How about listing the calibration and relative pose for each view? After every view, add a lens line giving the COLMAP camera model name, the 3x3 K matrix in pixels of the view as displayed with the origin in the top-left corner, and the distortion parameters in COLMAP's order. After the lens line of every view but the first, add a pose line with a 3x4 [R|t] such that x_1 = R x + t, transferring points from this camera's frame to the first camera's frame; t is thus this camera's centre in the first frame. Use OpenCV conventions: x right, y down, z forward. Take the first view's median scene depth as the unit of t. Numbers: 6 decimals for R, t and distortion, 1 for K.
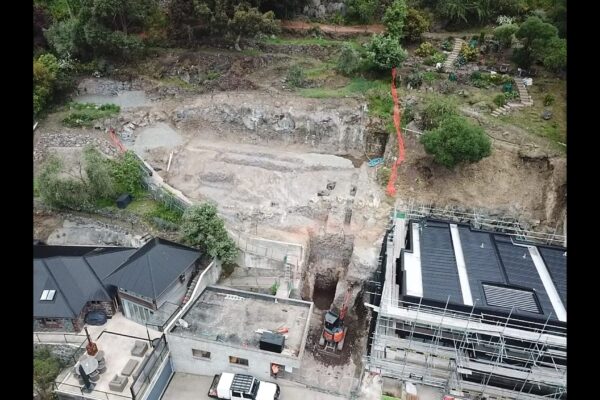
lens RADIAL K [[429.1, 0, 298.5], [0, 429.1, 200.1], [0, 0, 1]] dist [-0.023352, 0.014803]
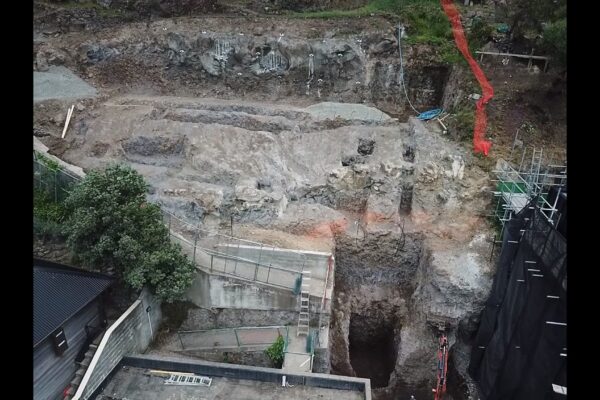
lens RADIAL K [[429.1, 0, 300.0], [0, 429.1, 199.6], [0, 0, 1]] dist [-0.023352, 0.014803]
pose [[0.995437, -0.038489, 0.087315, -0.058676], [0.046744, 0.994420, -0.094567, 0.080587], [-0.083188, 0.098217, 0.991682, 0.476766]]
